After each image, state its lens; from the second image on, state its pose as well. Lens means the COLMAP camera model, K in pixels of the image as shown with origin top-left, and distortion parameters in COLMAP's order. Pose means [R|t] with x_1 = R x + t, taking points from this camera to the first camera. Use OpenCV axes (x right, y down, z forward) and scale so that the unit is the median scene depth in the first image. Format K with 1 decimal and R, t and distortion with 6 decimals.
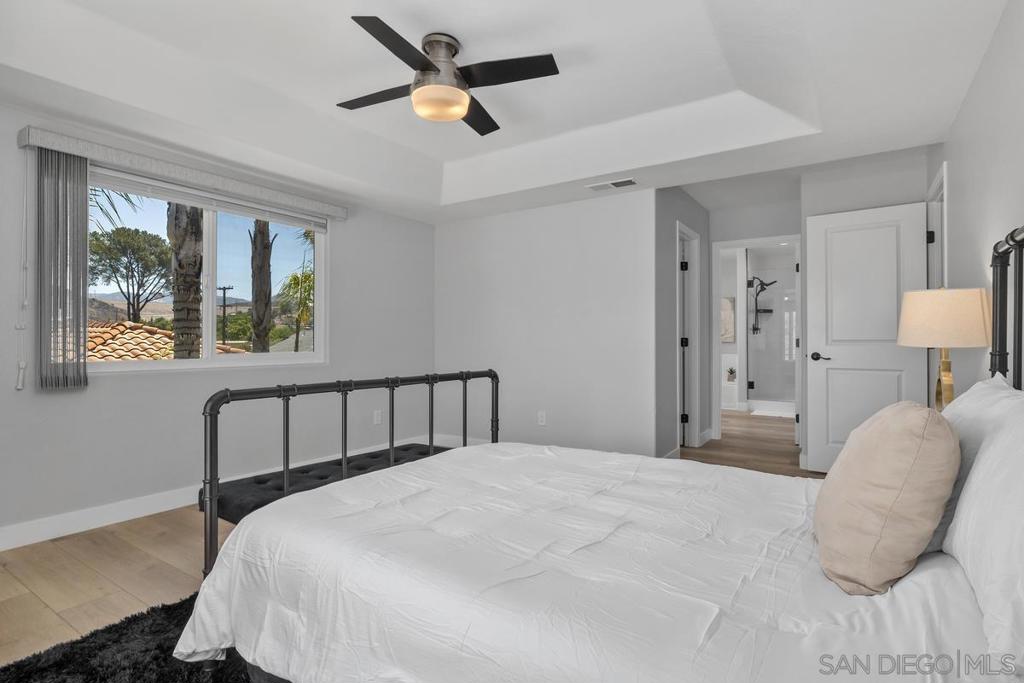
lens RADIAL K [[520.8, 0, 512.0], [0, 520.8, 341.5], [0, 0, 1]] dist [-0.000244, -0.000138]
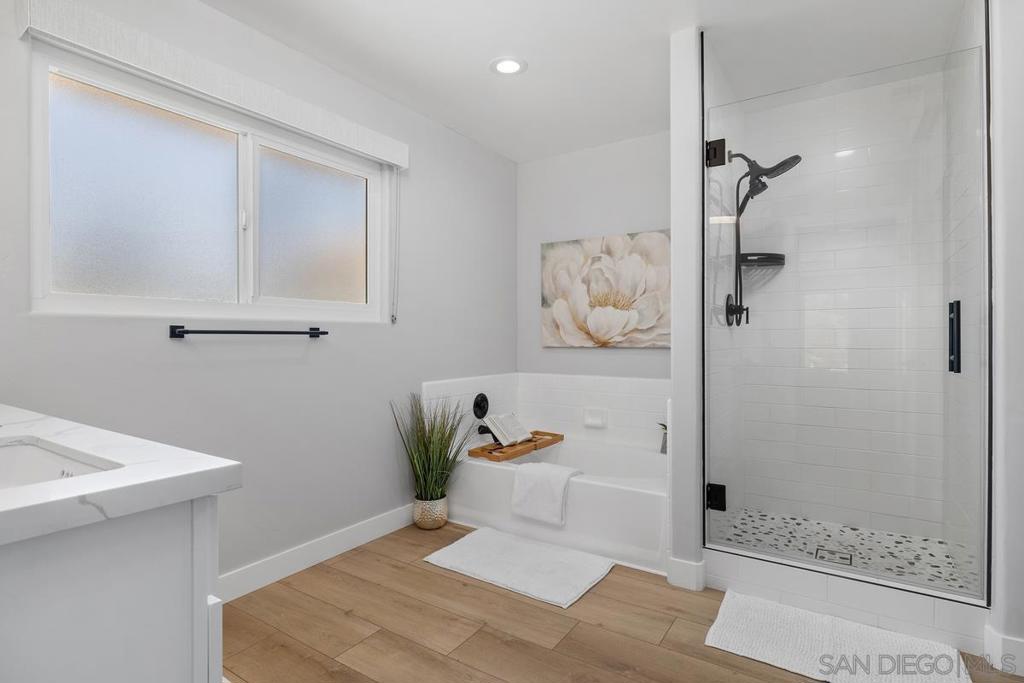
lens RADIAL K [[520.8, 0, 512.0], [0, 520.8, 341.5], [0, 0, 1]] dist [-0.000244, -0.000138]
pose [[1.000000, 0.000462, -0.000187, 0.327889], [-0.000462, 1.000000, -0.000738, -0.004439], [0.000186, 0.000738, 1.000000, 0.672245]]
